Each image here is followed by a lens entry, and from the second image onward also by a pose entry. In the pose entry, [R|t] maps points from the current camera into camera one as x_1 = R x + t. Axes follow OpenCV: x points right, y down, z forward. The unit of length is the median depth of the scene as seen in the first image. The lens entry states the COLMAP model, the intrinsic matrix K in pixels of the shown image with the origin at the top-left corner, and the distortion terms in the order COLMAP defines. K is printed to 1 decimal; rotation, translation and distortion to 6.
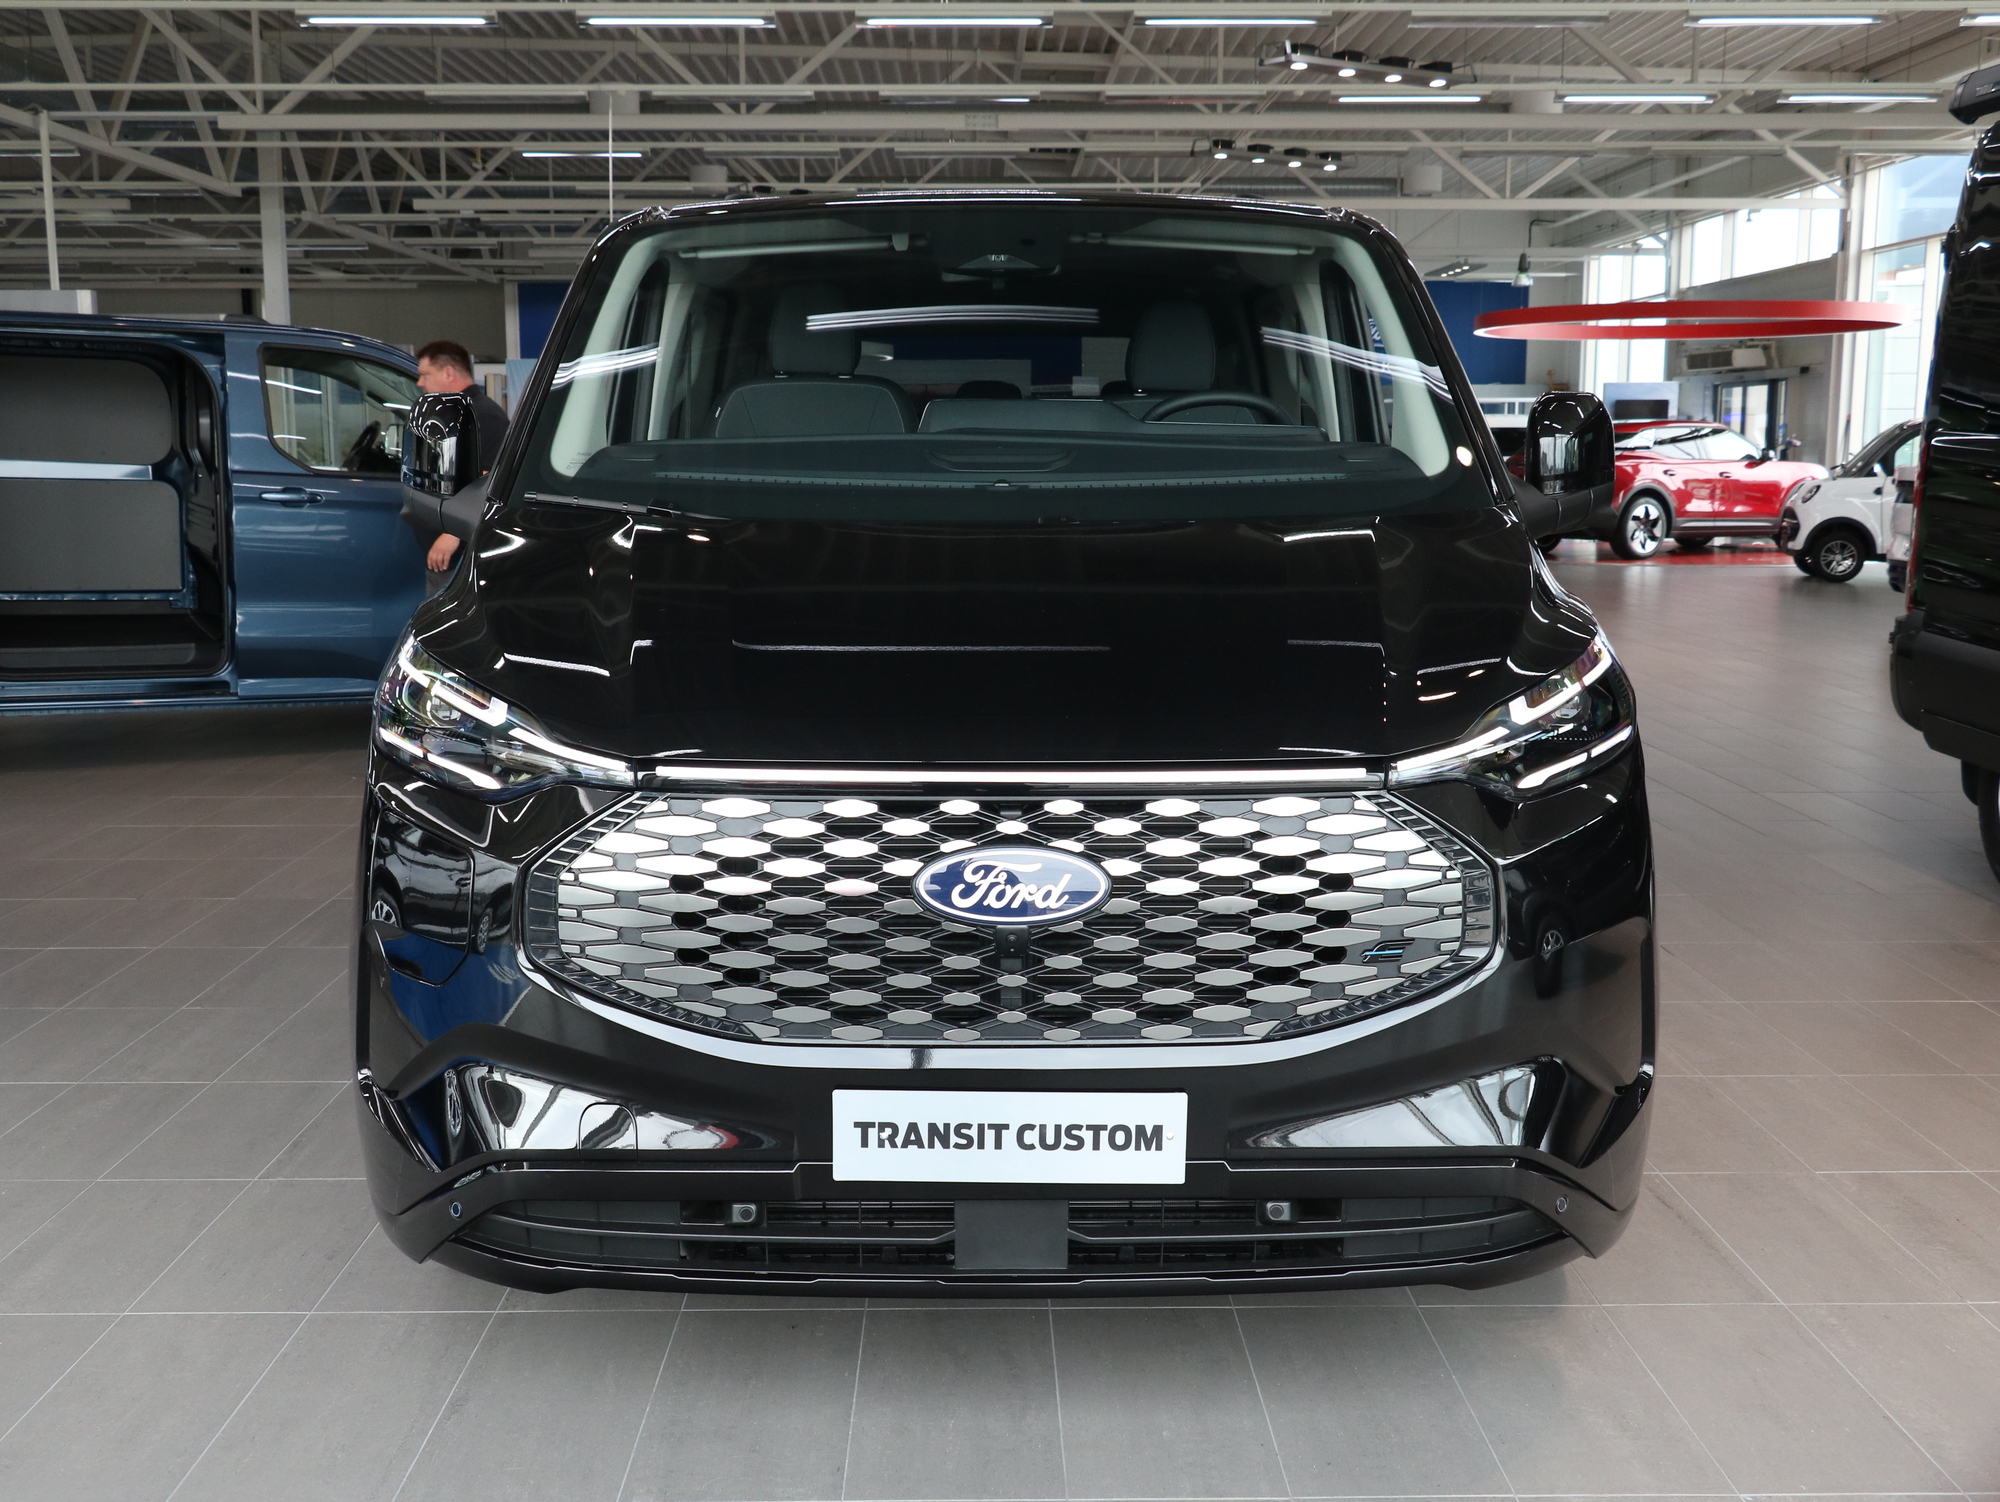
lens RADIAL K [[2075.8, 0, 1000.0], [0, 2075.8, 751.0], [0, 0, 1]] dist [-0.004165, 0.025212]
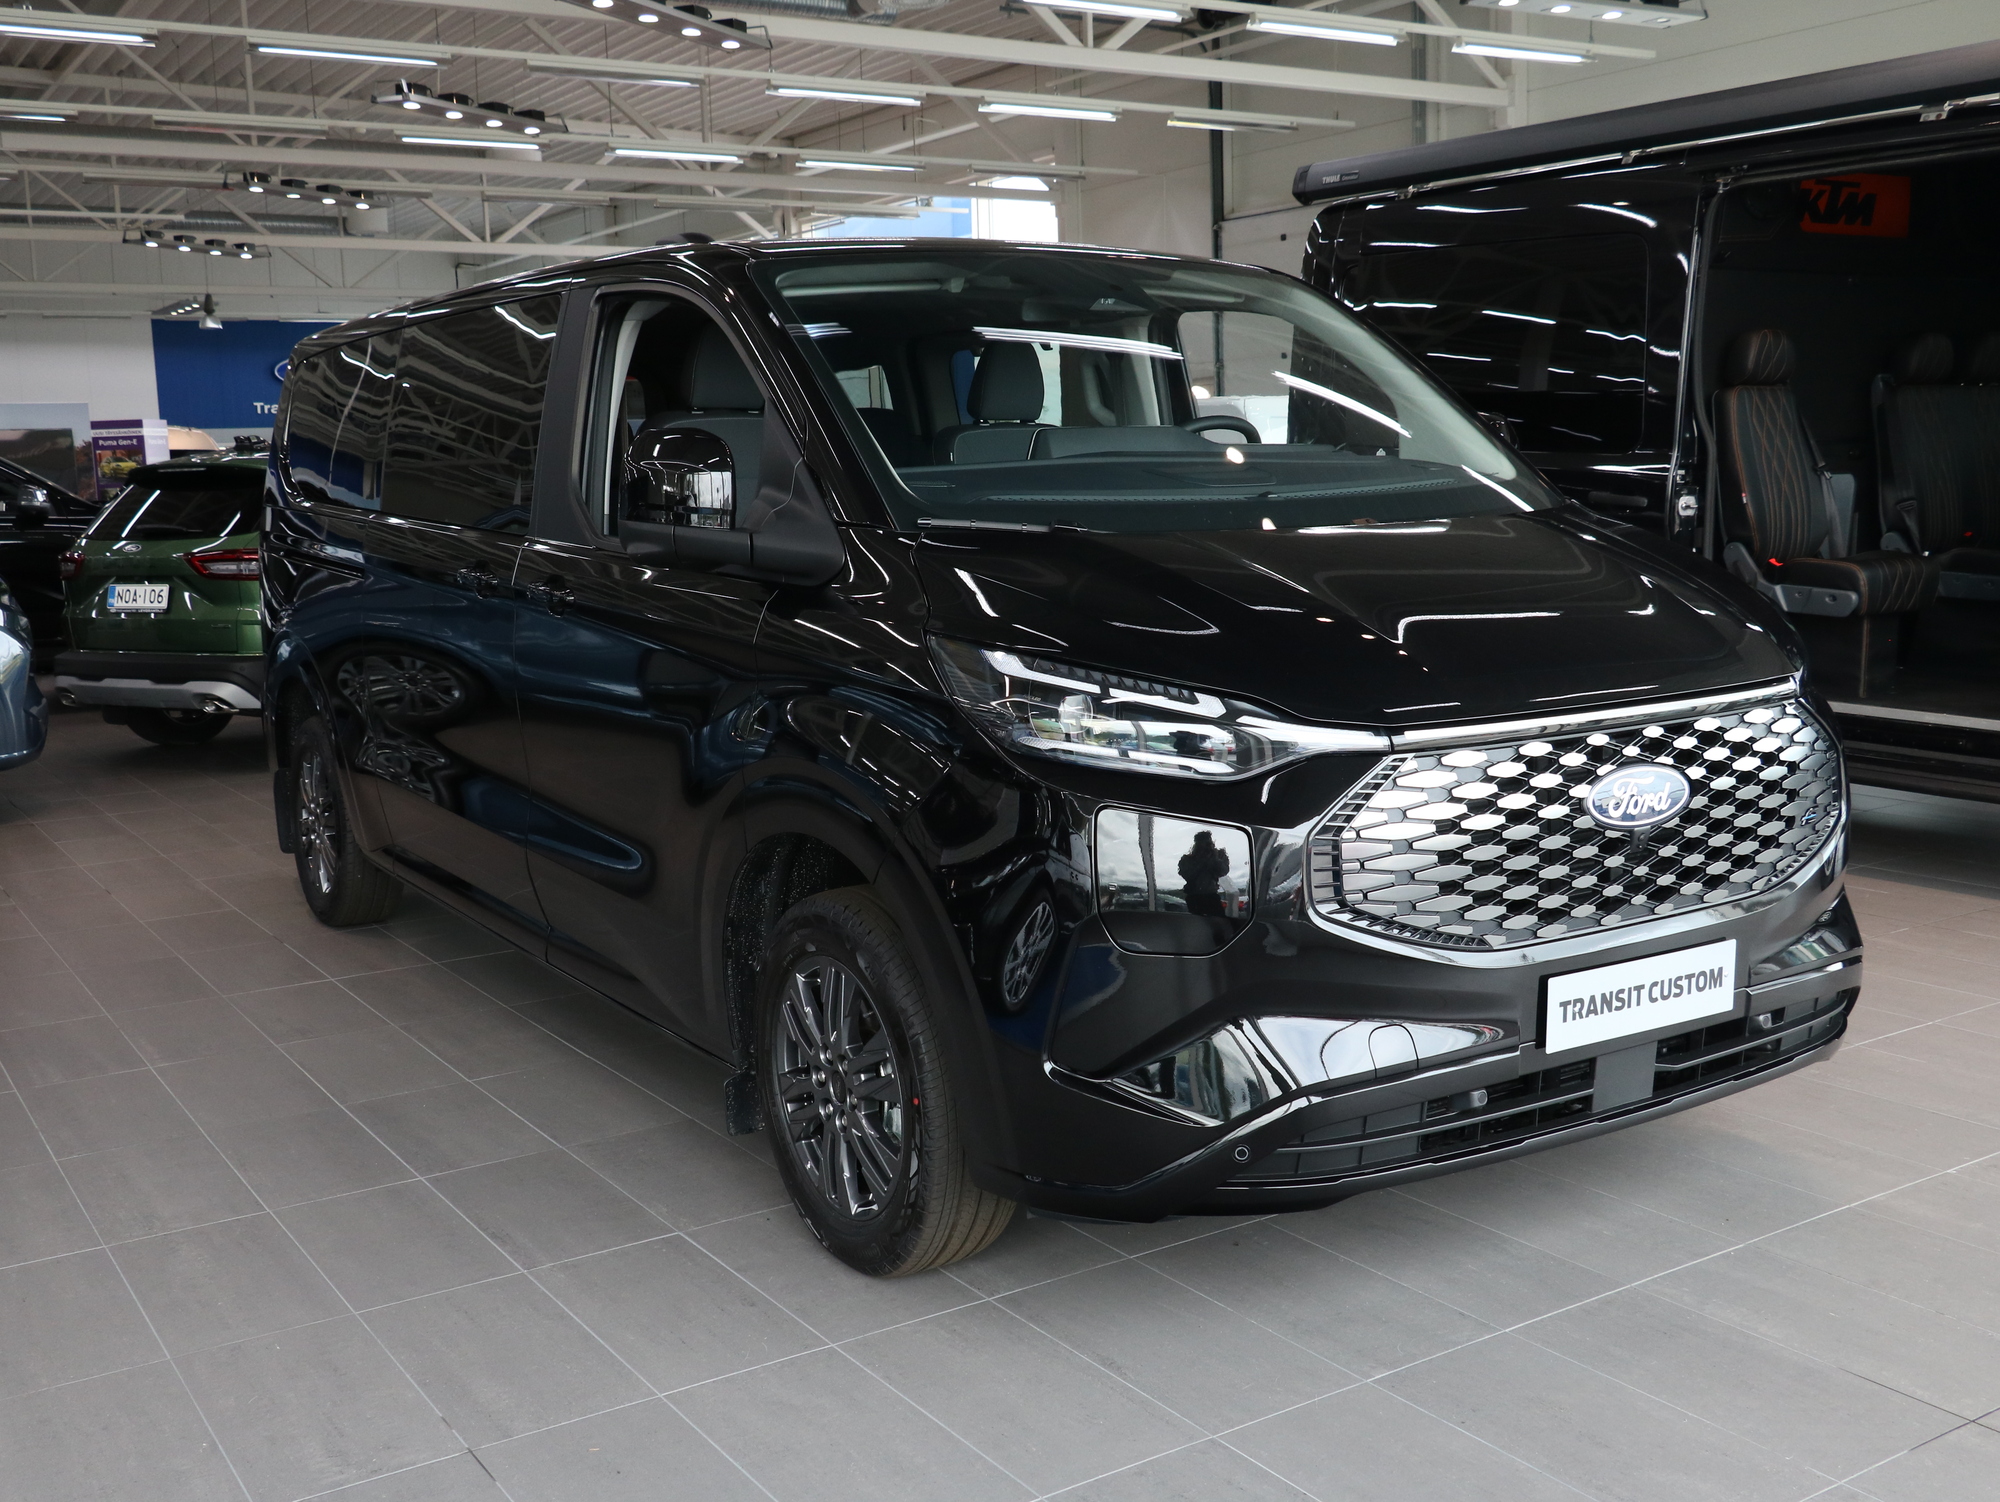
lens RADIAL K [[2075.8, 0, 1000.0], [0, 2075.8, 751.0], [0, 0, 1]] dist [-0.004165, 0.025212]
pose [[0.839275, -0.099926, 0.534446, -0.990082], [0.110236, 0.993824, 0.012706, -0.021863], [-0.532415, 0.048251, 0.845107, 0.128650]]
